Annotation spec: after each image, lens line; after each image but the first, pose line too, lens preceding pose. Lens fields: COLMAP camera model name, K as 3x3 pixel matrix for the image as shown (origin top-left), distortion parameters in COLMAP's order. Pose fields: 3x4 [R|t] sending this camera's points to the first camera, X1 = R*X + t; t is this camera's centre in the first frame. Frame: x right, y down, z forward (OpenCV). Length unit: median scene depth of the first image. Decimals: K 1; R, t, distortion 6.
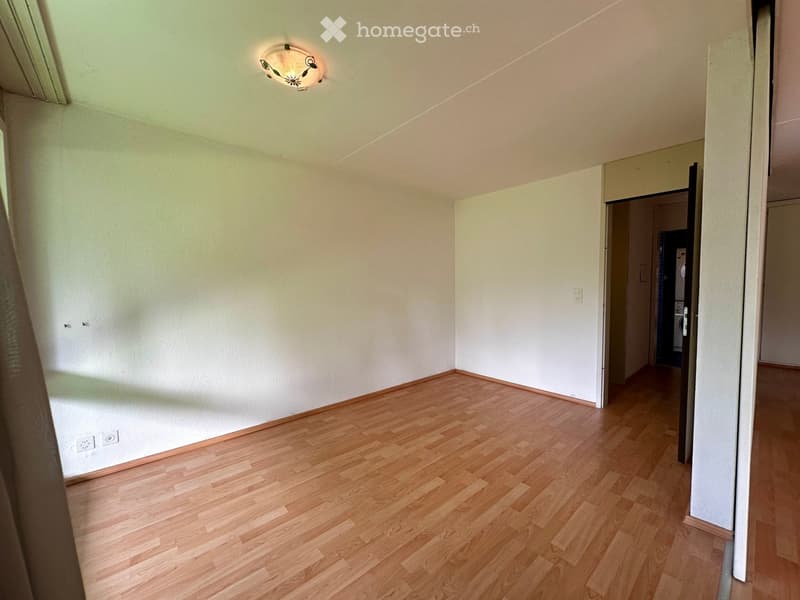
lens RADIAL K [[318.3, 0, 400.0], [0, 318.3, 300.0], [0, 0, 1]] dist [-0.004427, -0.000229]
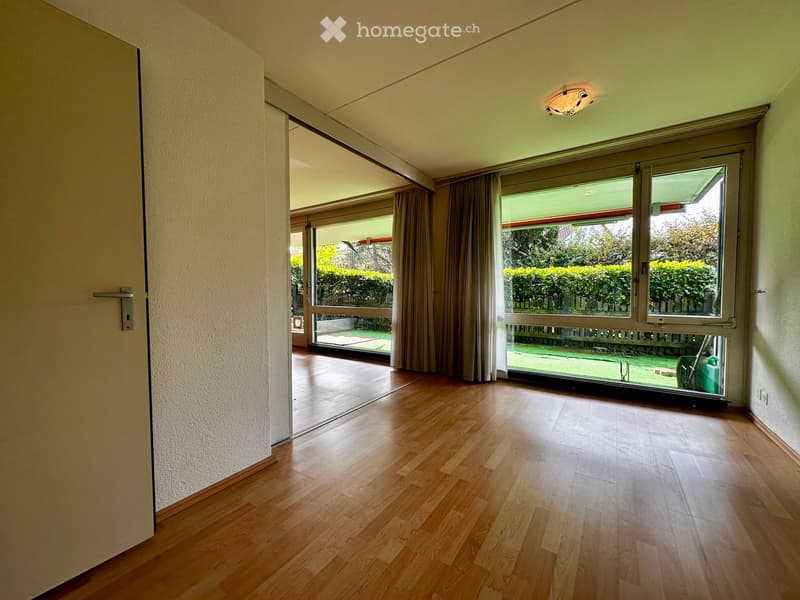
lens RADIAL K [[318.3, 0, 400.0], [0, 318.3, 300.0], [0, 0, 1]] dist [-0.004427, -0.000229]
pose [[-0.966566, 0.022330, -0.255445, 0.666748], [0.000984, 0.996517, 0.083389, 0.009720], [0.256418, 0.080350, -0.963221, 1.976438]]
